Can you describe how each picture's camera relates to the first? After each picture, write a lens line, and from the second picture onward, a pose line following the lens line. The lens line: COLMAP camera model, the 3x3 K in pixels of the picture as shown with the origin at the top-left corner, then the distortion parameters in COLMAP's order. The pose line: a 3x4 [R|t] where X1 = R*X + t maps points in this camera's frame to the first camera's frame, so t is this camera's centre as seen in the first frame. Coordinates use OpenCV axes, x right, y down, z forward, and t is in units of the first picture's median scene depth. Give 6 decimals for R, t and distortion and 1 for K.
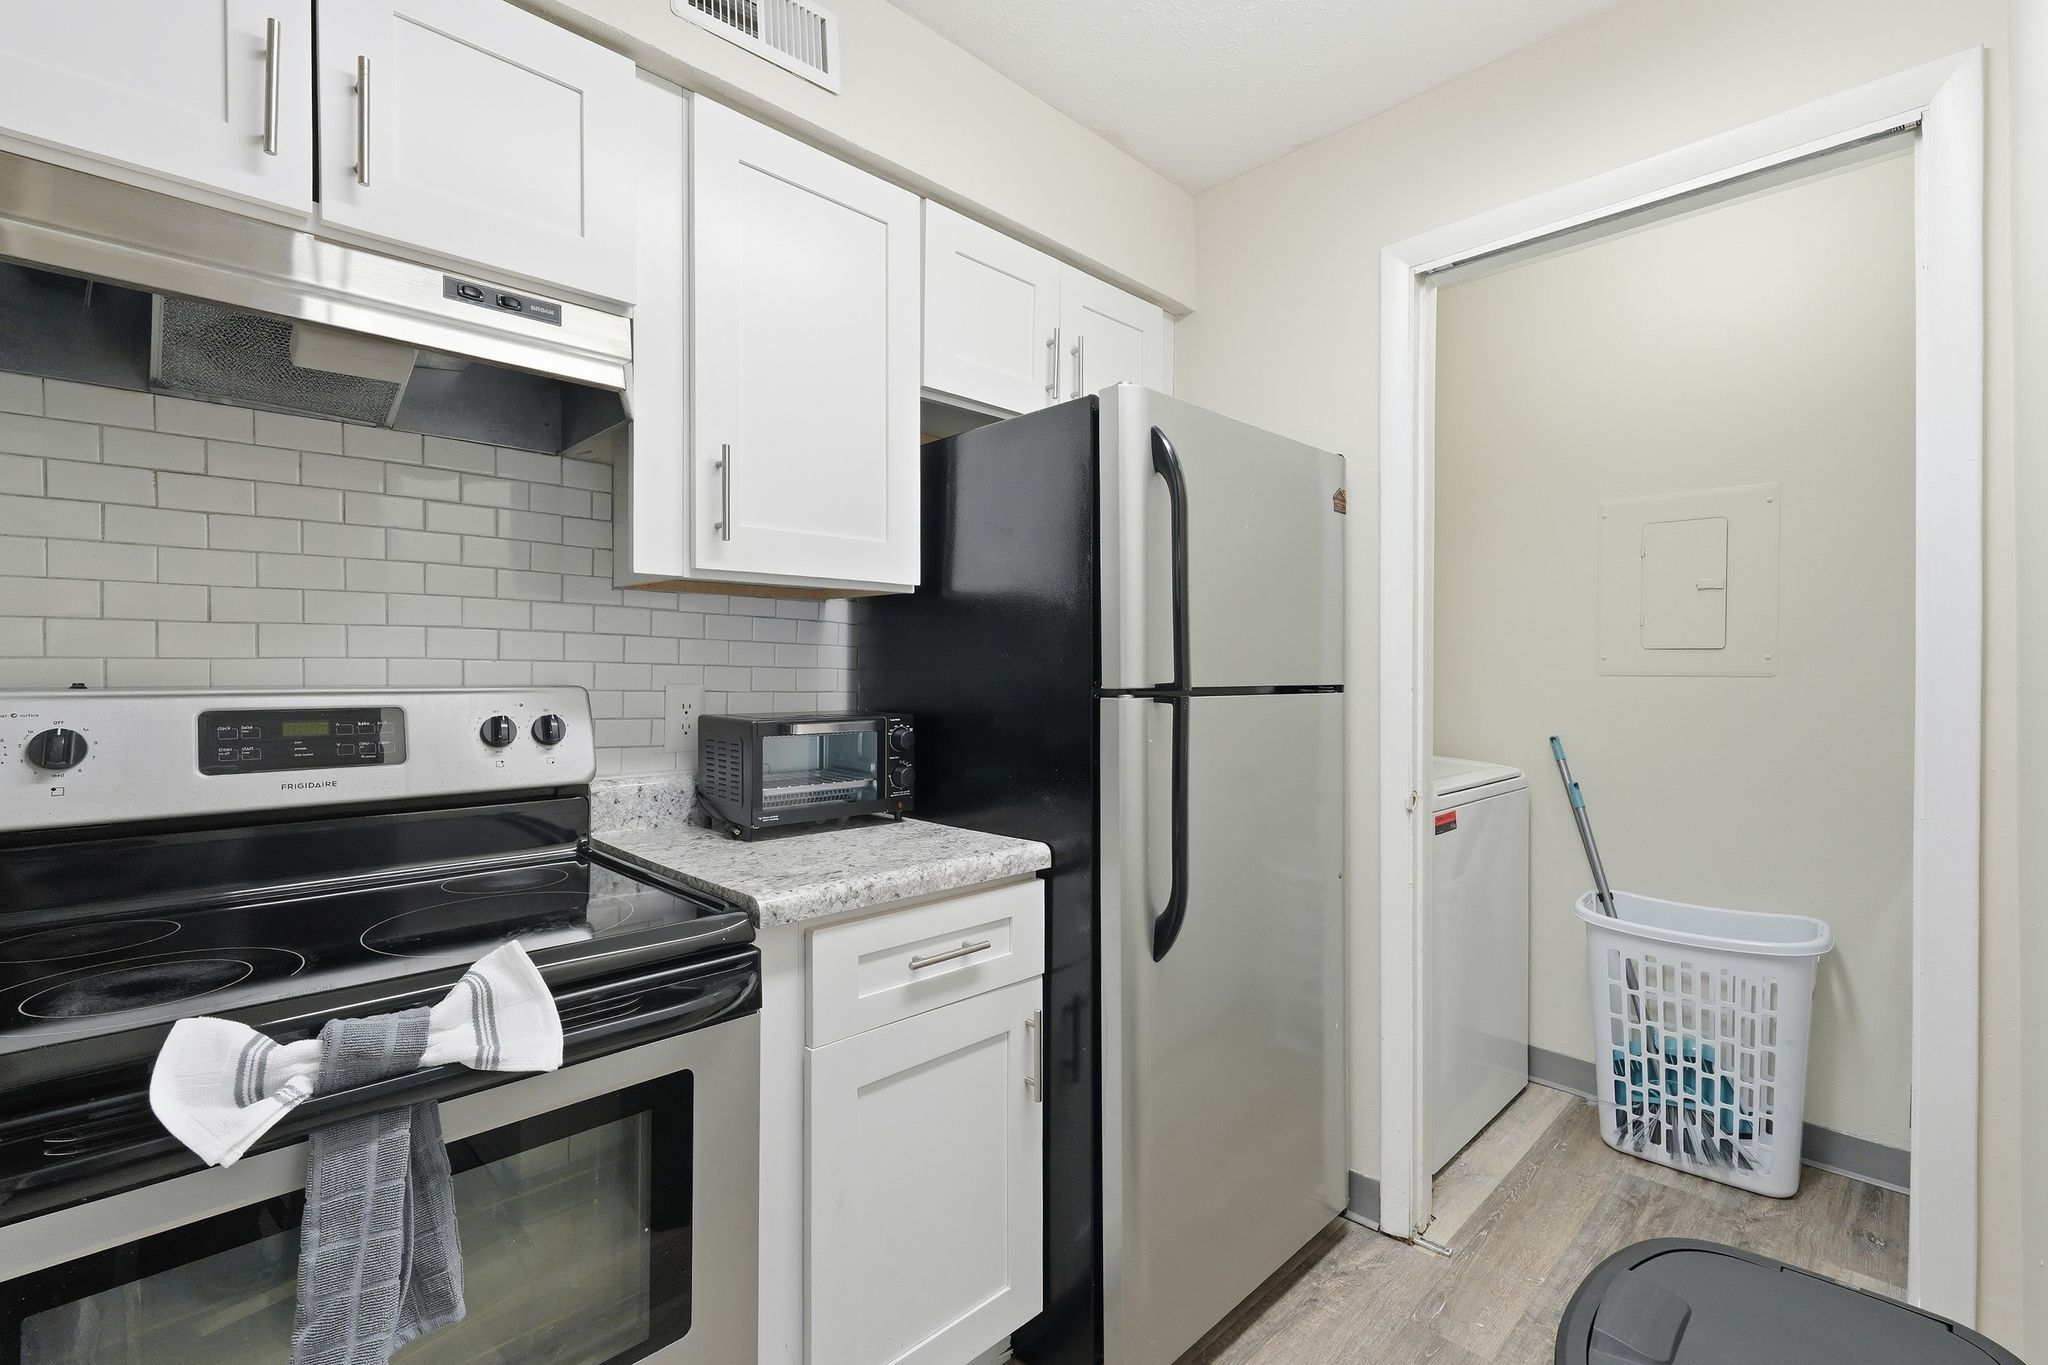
lens RADIAL K [[910.5, 0, 1024.1], [0, 910.5, 672.5], [0, 0, 1]] dist [0.002539, 0.000599]
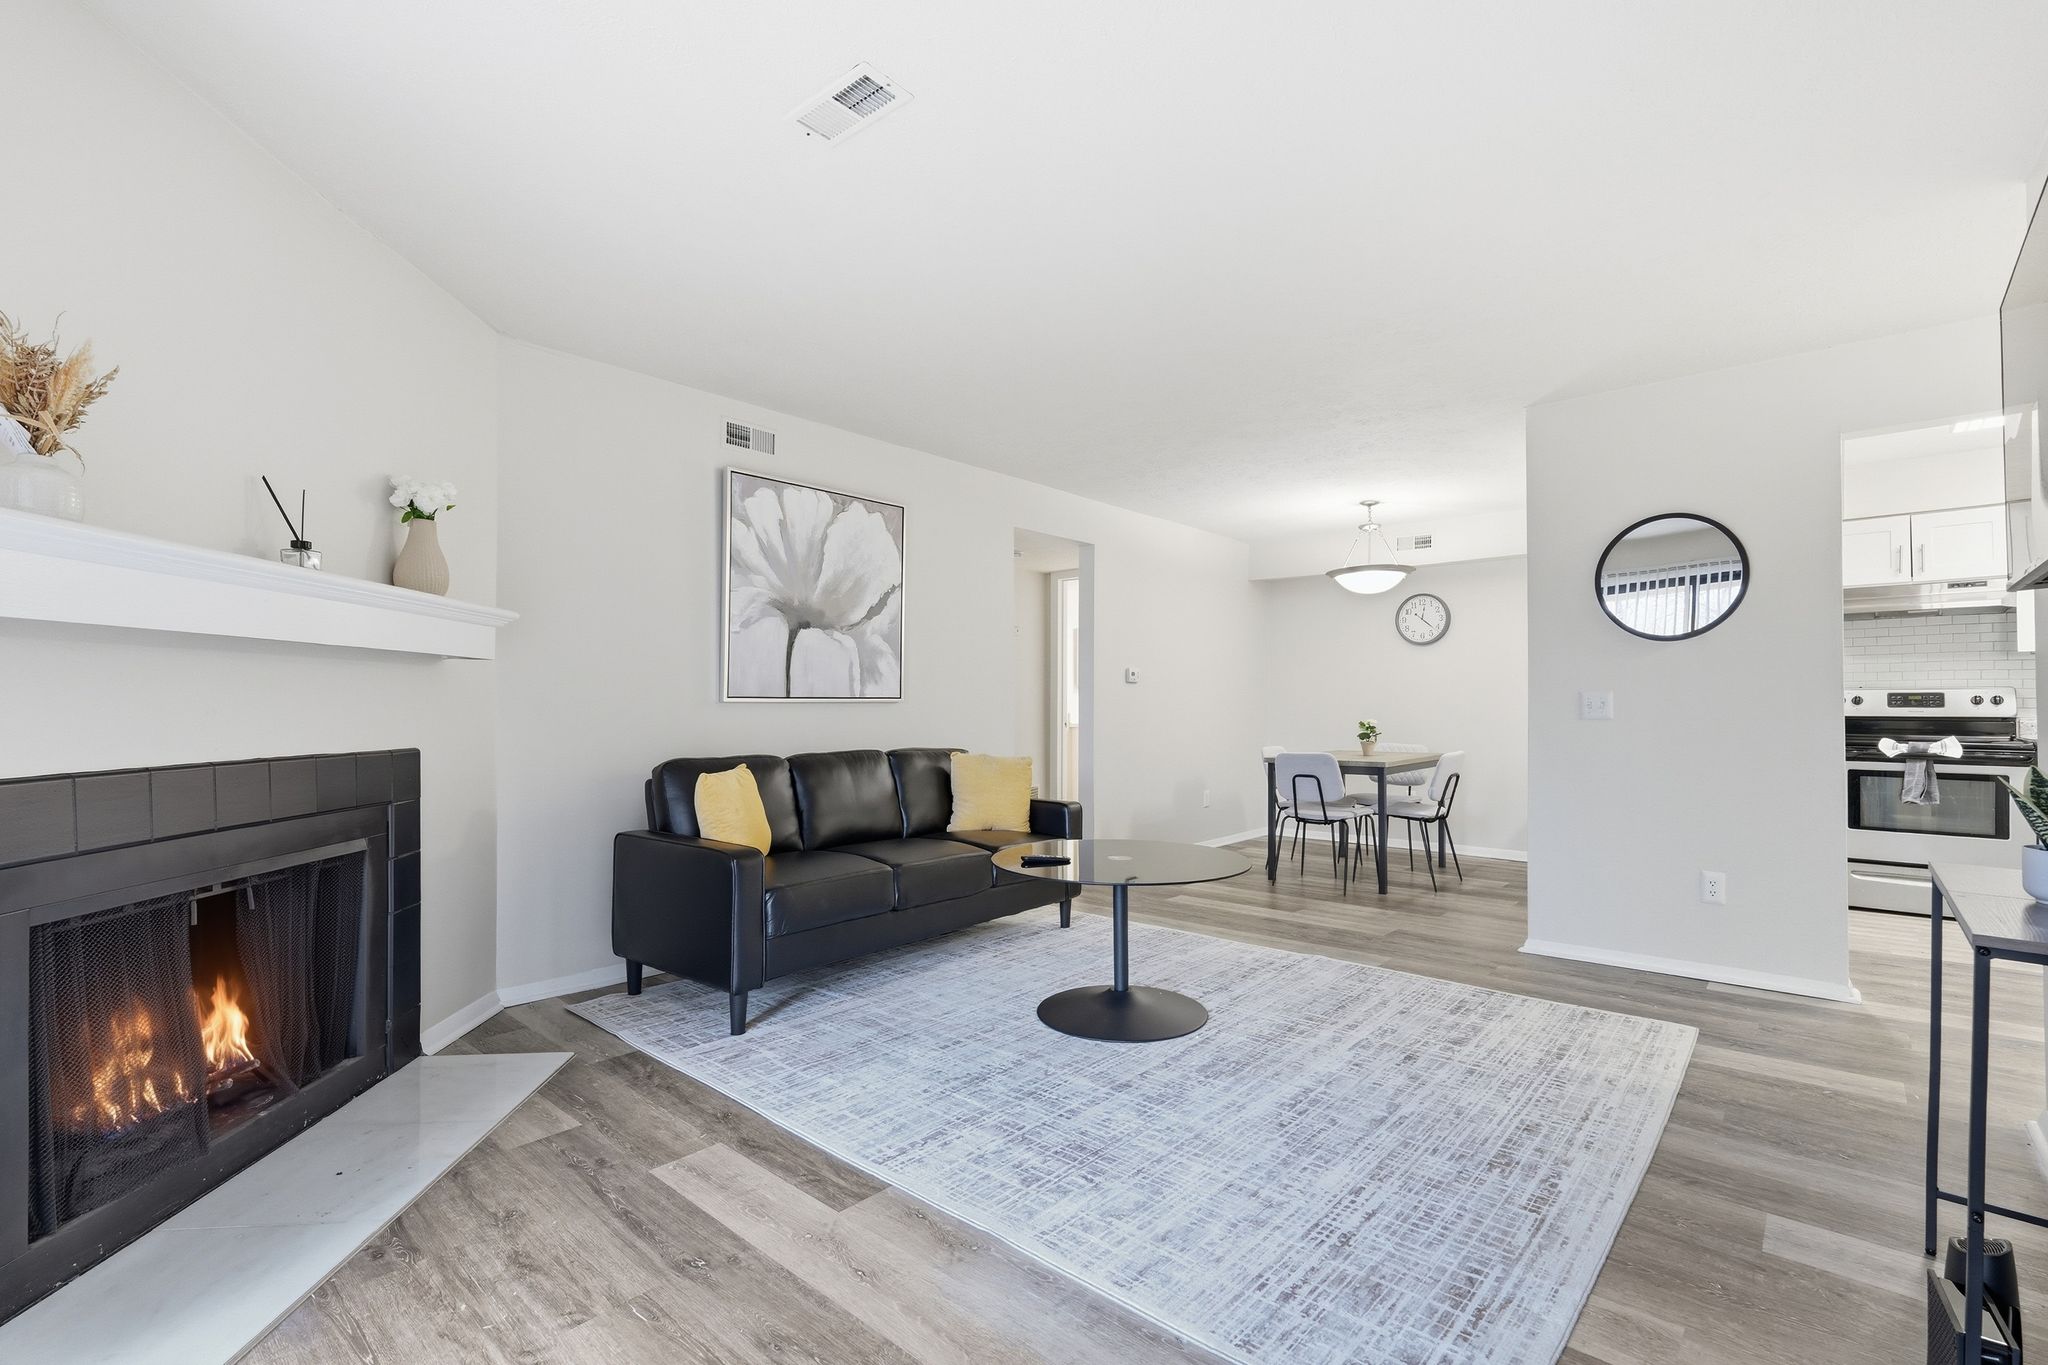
lens RADIAL K [[910.5, 0, 1023.9], [0, 910.5, 693.5], [0, 0, 1]] dist [0.002539, 0.000599]
pose [[0.065104, -0.018016, -0.997716, 2.602648], [-0.004910, 0.999819, -0.018374, 0.120317], [0.997866, 0.006095, 0.065004, -2.783015]]
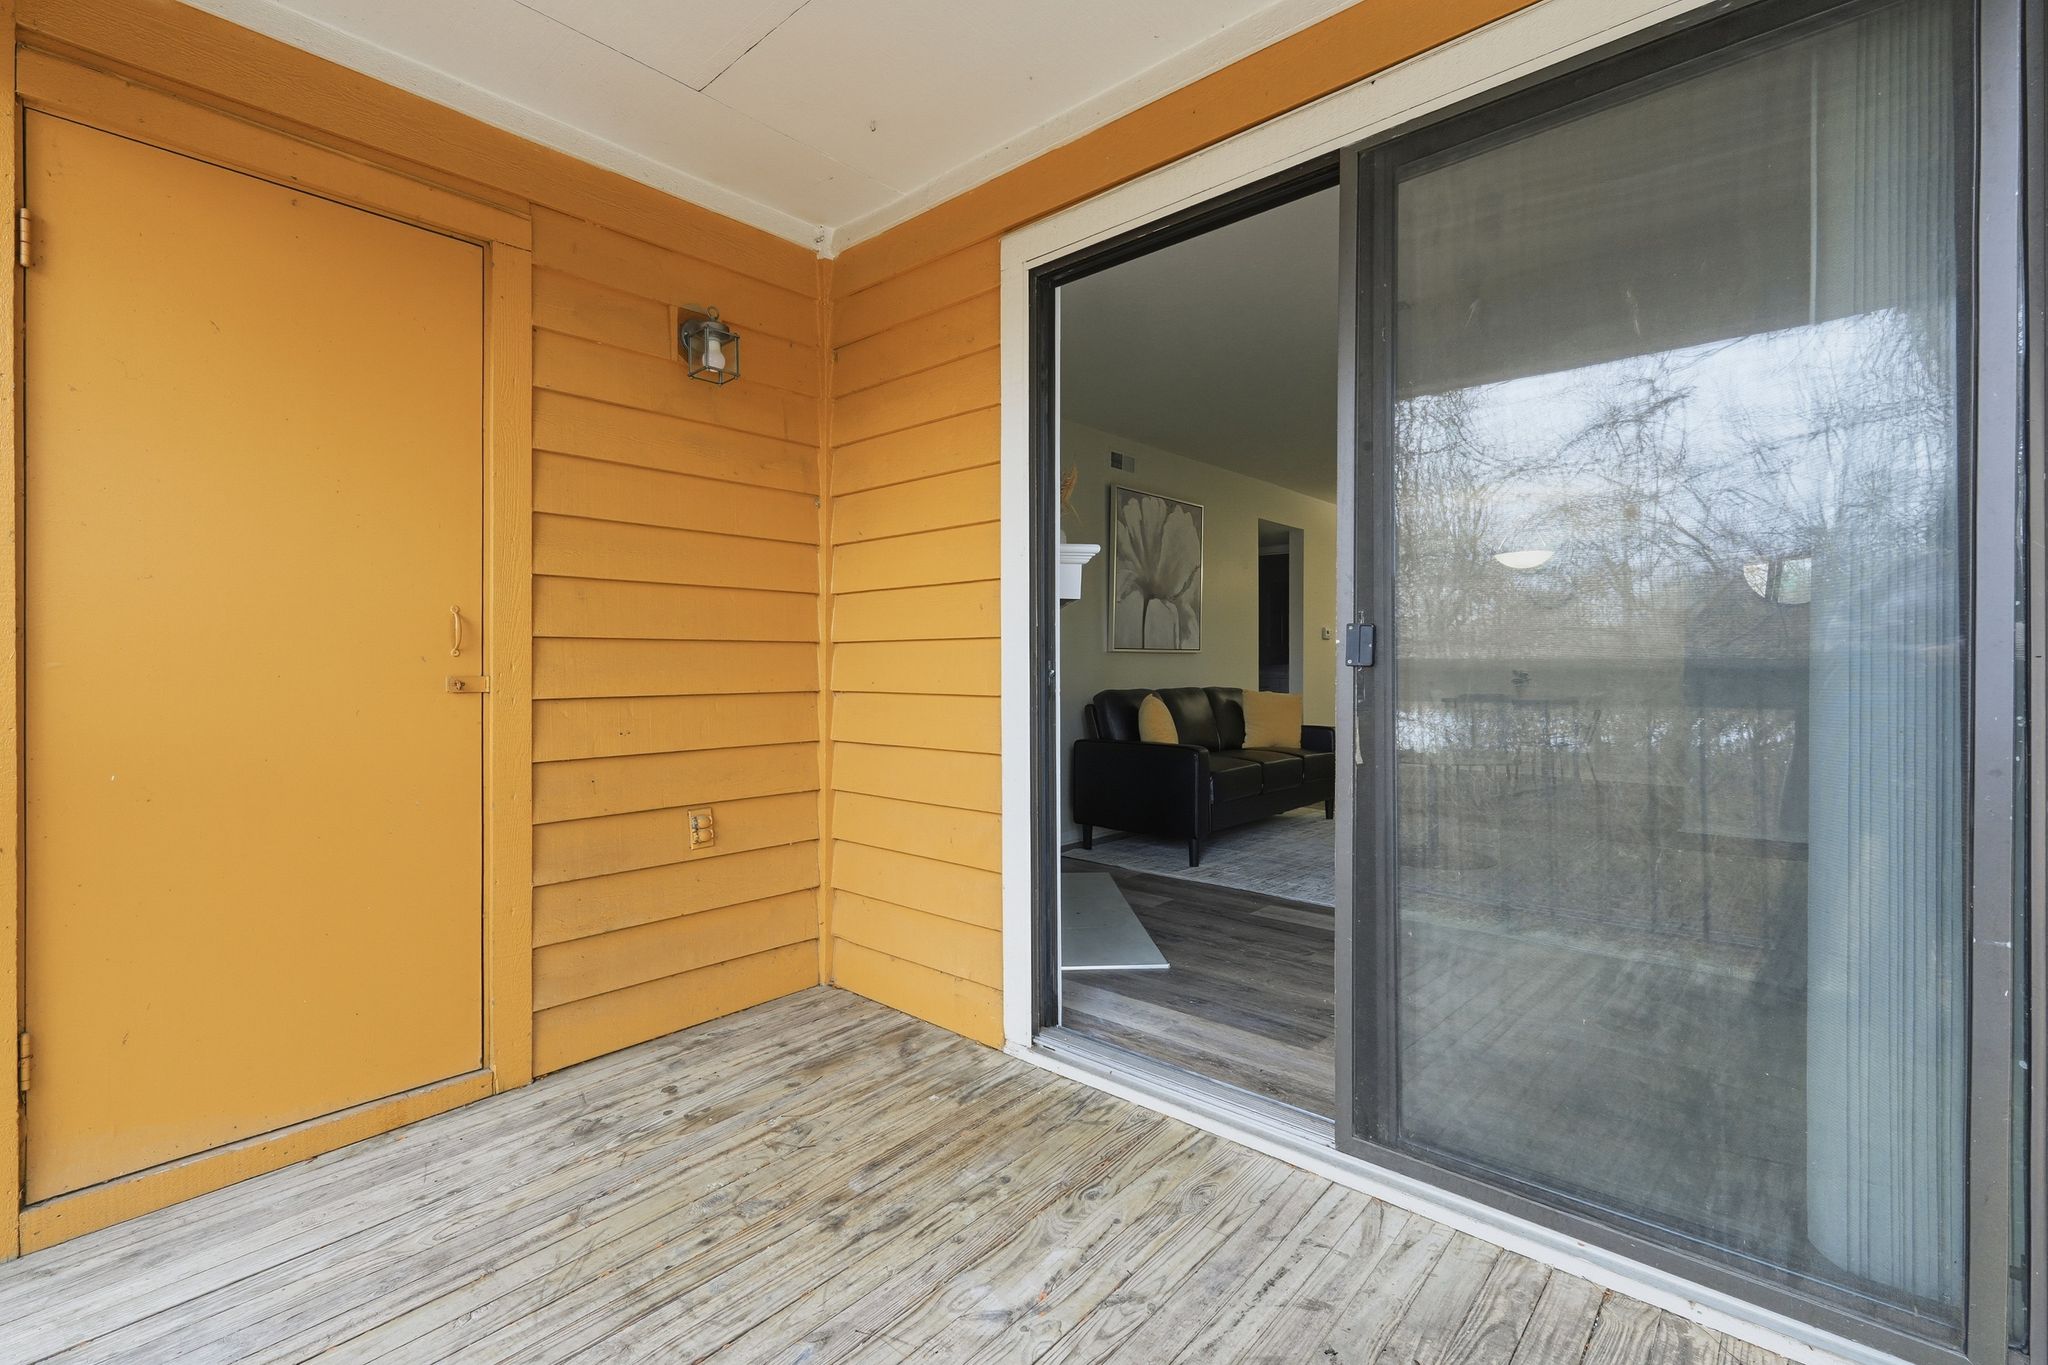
lens RADIAL K [[910.5, 0, 1032.2], [0, 910.5, 666.5], [0, 0, 1]] dist [0.002539, 0.000599]
pose [[0.051184, 0.001247, -0.998688, 3.734801], [-0.007082, 0.999975, 0.000886, 0.165024], [0.998664, 0.007028, 0.051191, -4.147426]]
